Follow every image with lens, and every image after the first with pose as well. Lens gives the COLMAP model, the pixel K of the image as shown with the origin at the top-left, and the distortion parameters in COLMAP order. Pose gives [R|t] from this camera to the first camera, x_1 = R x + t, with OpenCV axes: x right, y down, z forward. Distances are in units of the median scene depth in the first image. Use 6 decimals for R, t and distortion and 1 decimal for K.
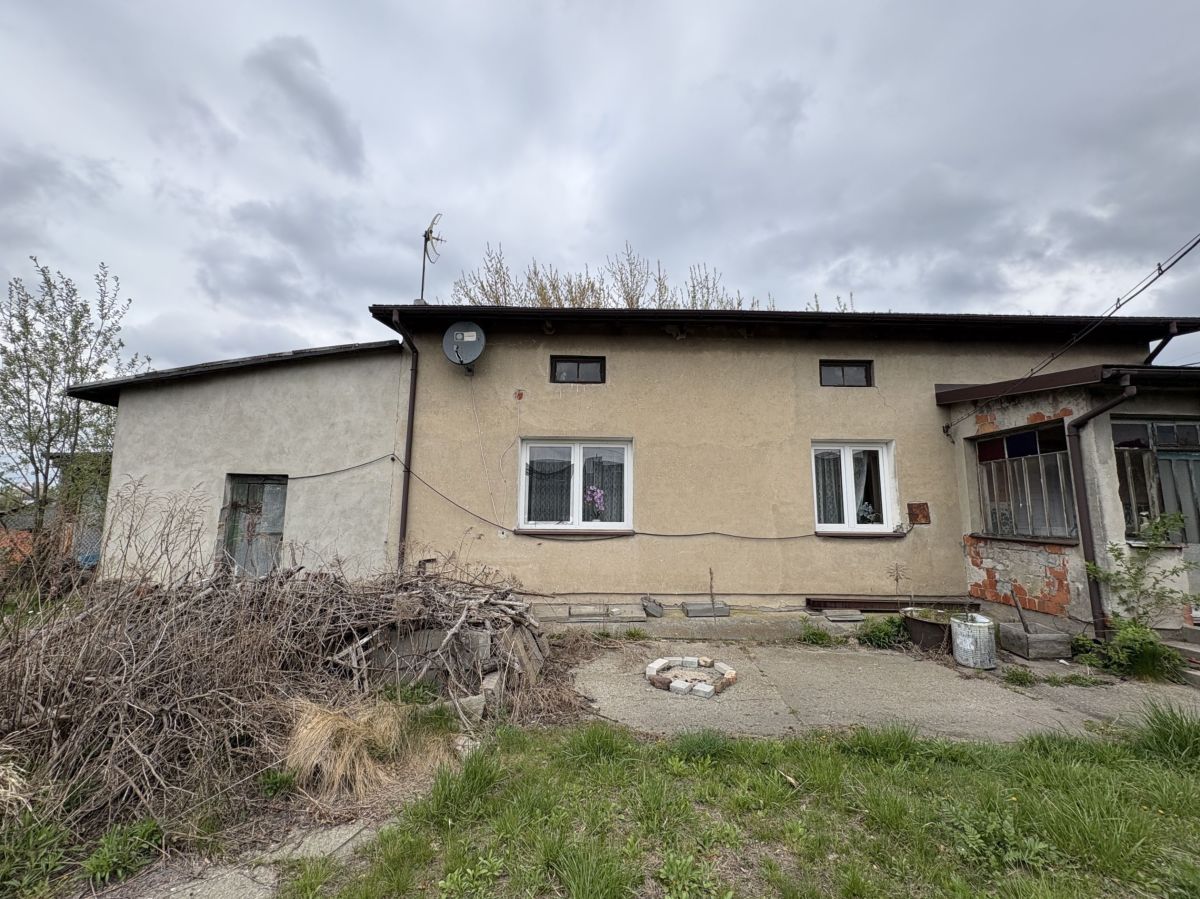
lens RADIAL K [[484.2, 0, 602.5], [0, 484.2, 451.0], [0, 0, 1]] dist [0.000693, 0.000844]
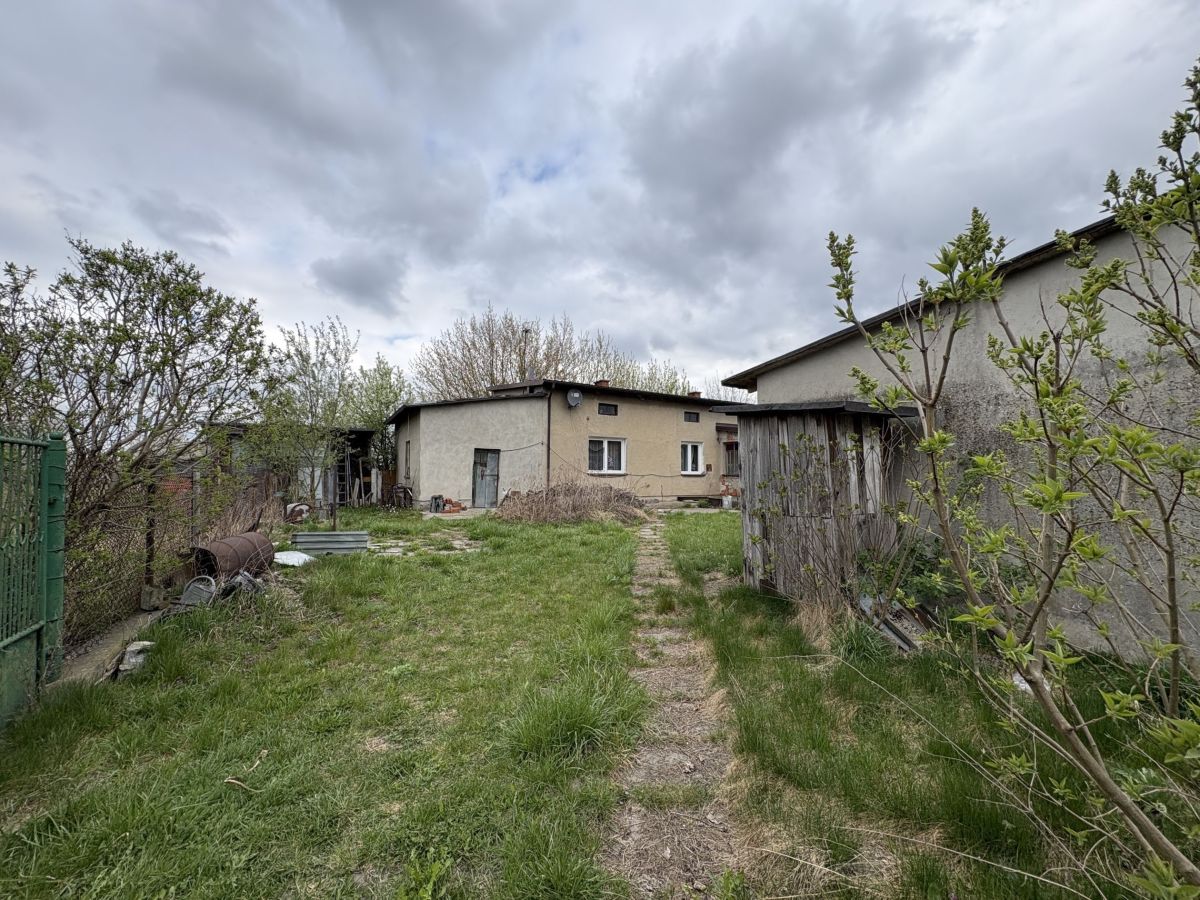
lens RADIAL K [[484.2, 0, 598.2], [0, 484.2, 450.3], [0, 0, 1]] dist [0.000693, 0.000844]
pose [[0.870959, 0.022834, 0.490826, -1.345499], [-0.063244, 0.995820, 0.065897, -0.123702], [-0.487269, -0.088436, 0.868762, -1.183469]]
